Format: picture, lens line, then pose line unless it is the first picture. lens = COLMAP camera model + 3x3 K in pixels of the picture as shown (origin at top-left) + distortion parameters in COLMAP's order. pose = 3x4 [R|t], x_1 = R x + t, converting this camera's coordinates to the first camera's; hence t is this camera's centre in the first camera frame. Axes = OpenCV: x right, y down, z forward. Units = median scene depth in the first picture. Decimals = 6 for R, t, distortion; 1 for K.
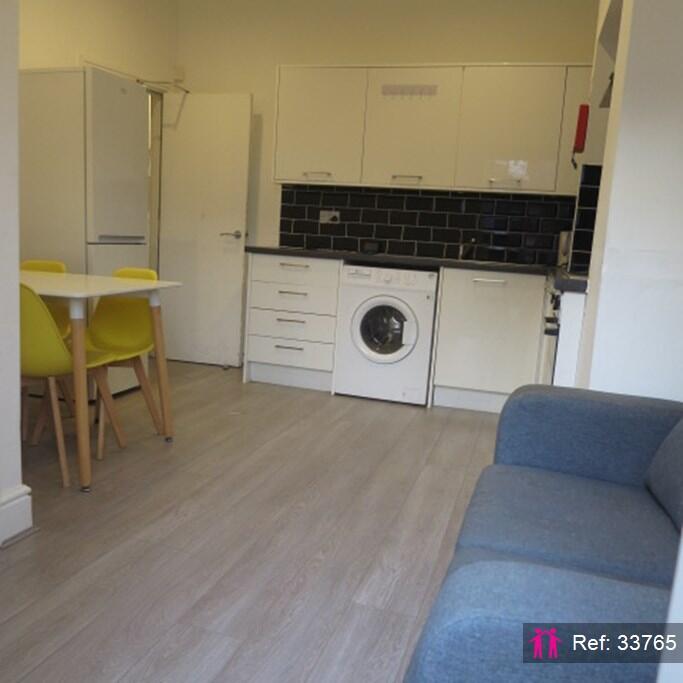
lens RADIAL K [[650.4, 0, 339.5], [0, 650.4, 341.6], [0, 0, 1]] dist [-0.042843, 0.000000]
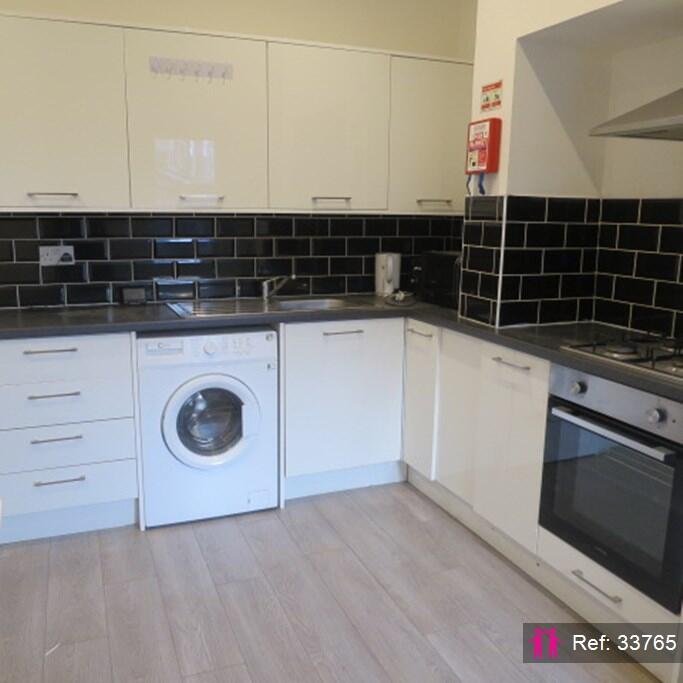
lens RADIAL K [[650.4, 0, 344.4], [0, 650.4, 342.0], [0, 0, 1]] dist [-0.042843, 0.000000]
pose [[0.773916, -0.173864, 0.608954, -0.227692], [0.137727, 0.984768, 0.106127, -0.155785], [-0.618130, 0.001736, 0.786074, 0.369026]]
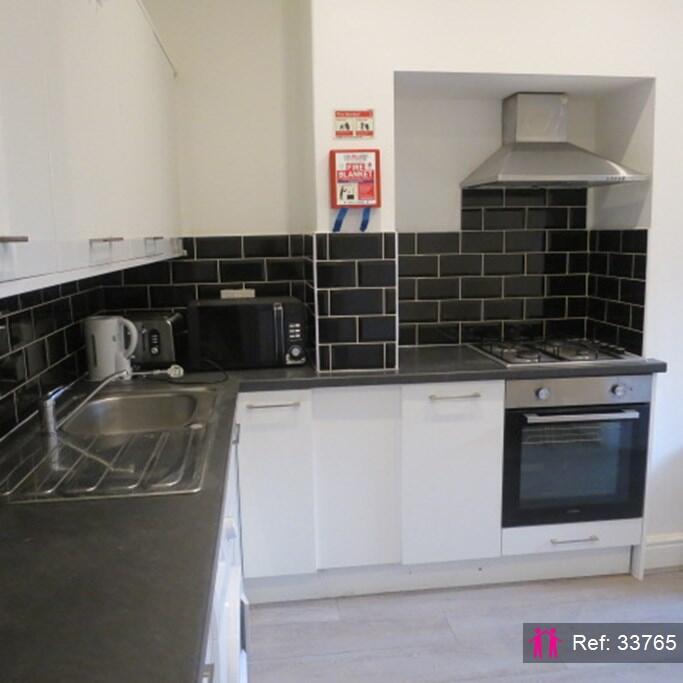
lens RADIAL K [[650.4, 0, 344.0], [0, 650.4, 340.7], [0, 0, 1]] dist [-0.042843, 0.000000]
pose [[-0.399590, -0.197565, 0.895151, -0.242351], [0.137229, 0.952604, 0.271504, -0.280636], [-0.906364, 0.231330, -0.353539, 1.037461]]
